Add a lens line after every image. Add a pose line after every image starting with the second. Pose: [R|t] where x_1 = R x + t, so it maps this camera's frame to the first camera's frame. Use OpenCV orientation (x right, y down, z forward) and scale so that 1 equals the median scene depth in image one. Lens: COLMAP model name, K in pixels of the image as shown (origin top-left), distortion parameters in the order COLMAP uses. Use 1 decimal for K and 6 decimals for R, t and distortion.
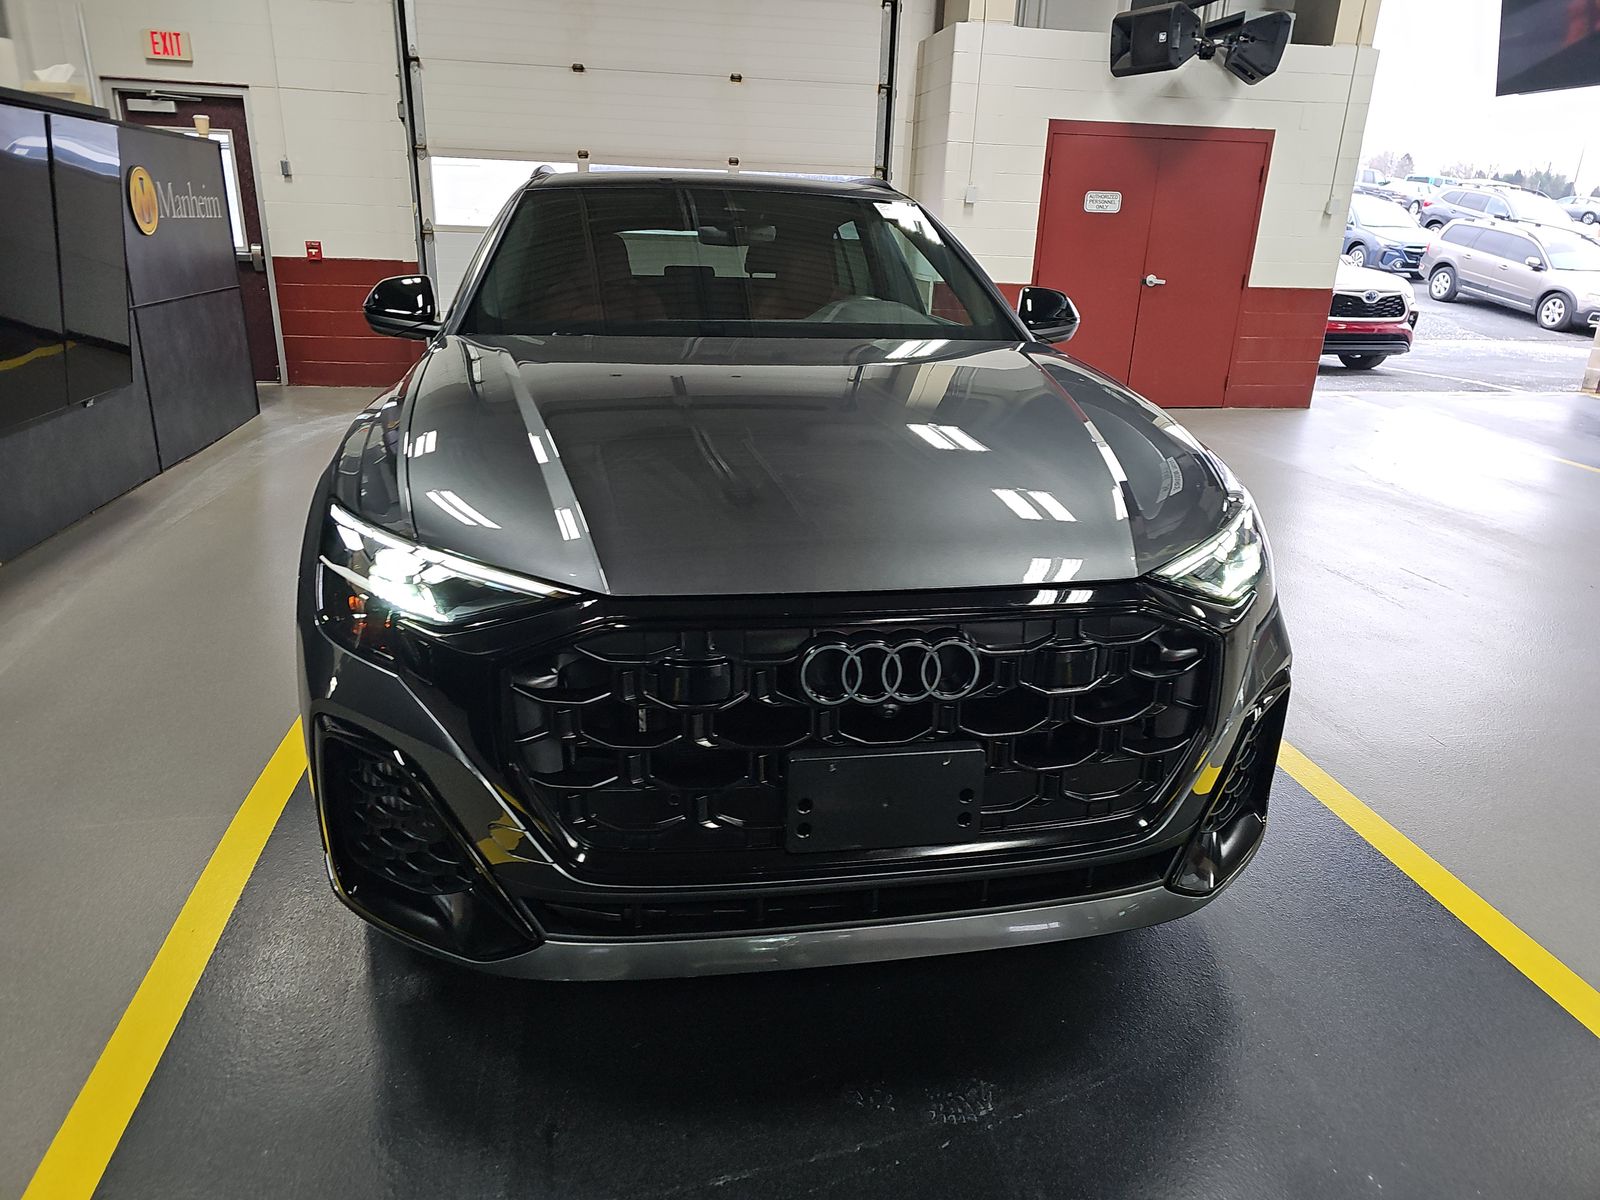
lens RADIAL K [[1061.7, 0, 800.0], [0, 1061.7, 600.0], [0, 0, 1]] dist [0.013979, -0.006751]
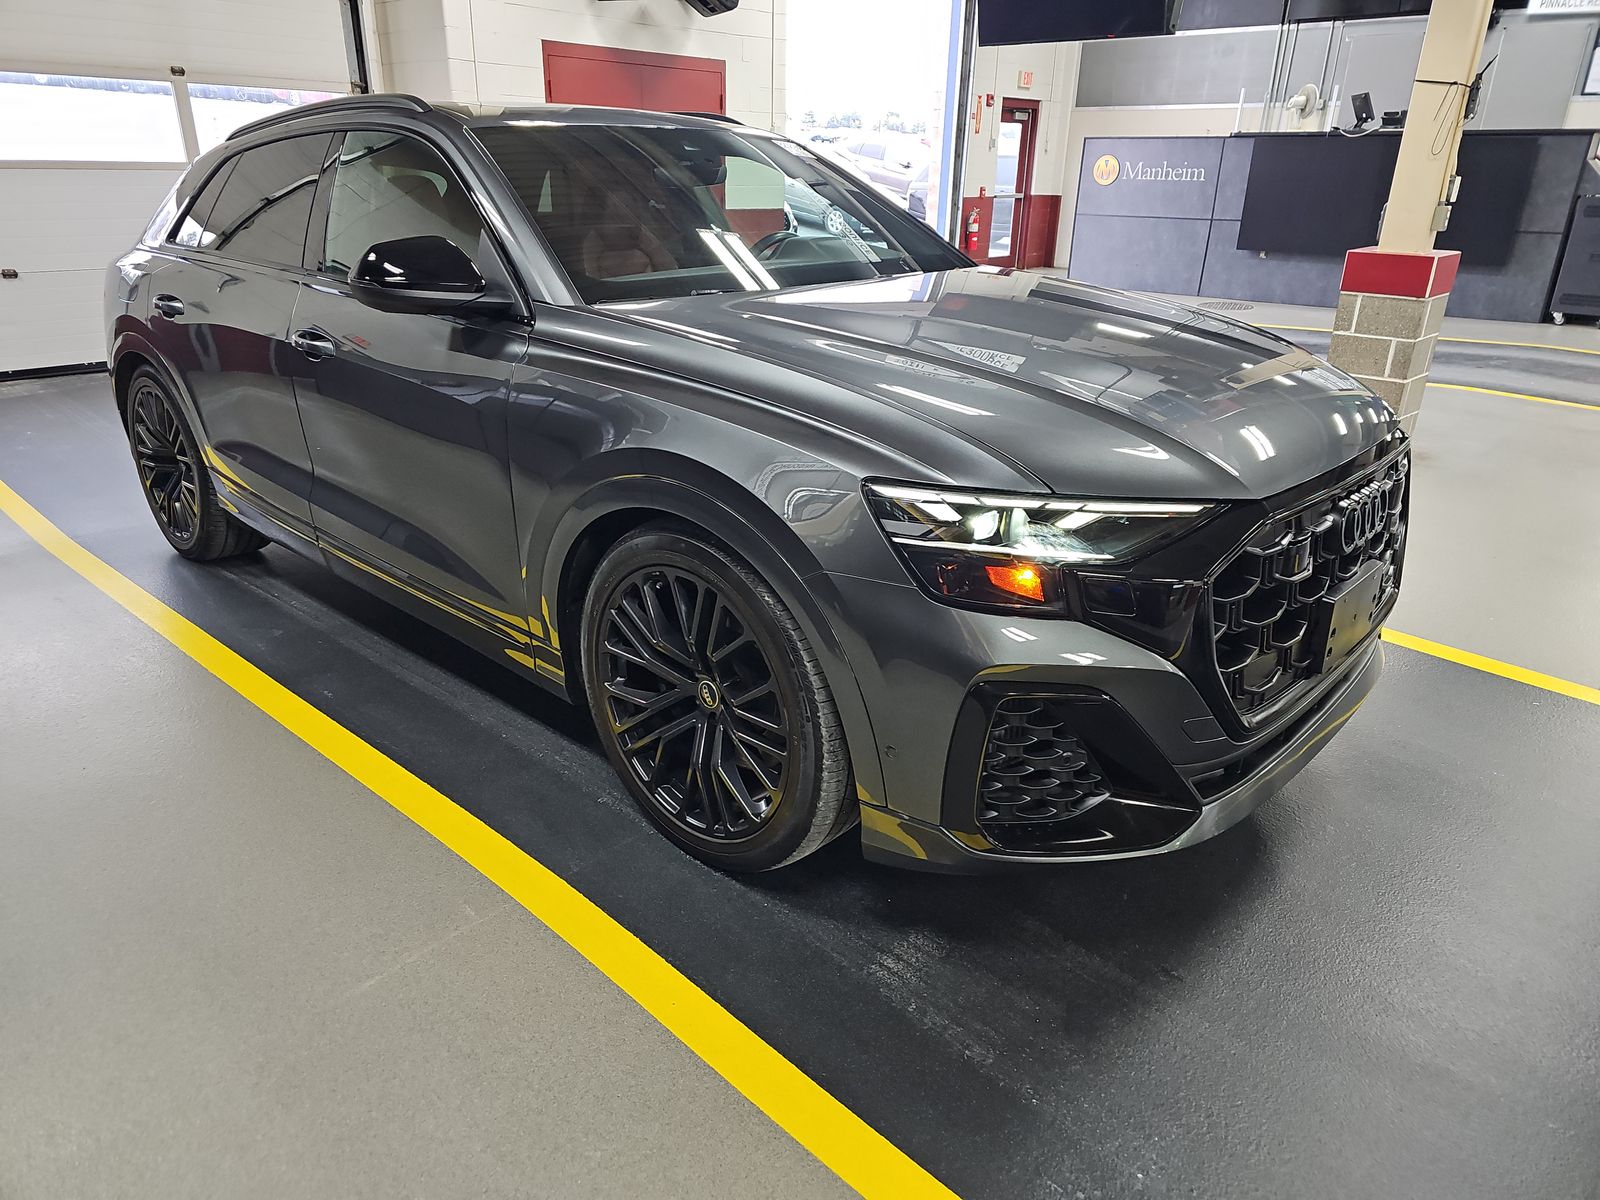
lens RADIAL K [[1061.7, 0, 800.0], [0, 1061.7, 600.0], [0, 0, 1]] dist [0.013979, -0.006751]
pose [[0.842014, -0.210167, 0.496833, -0.154162], [0.176730, 0.977631, 0.114037, -0.015471], [-0.509686, -0.008215, 0.860321, 0.026378]]
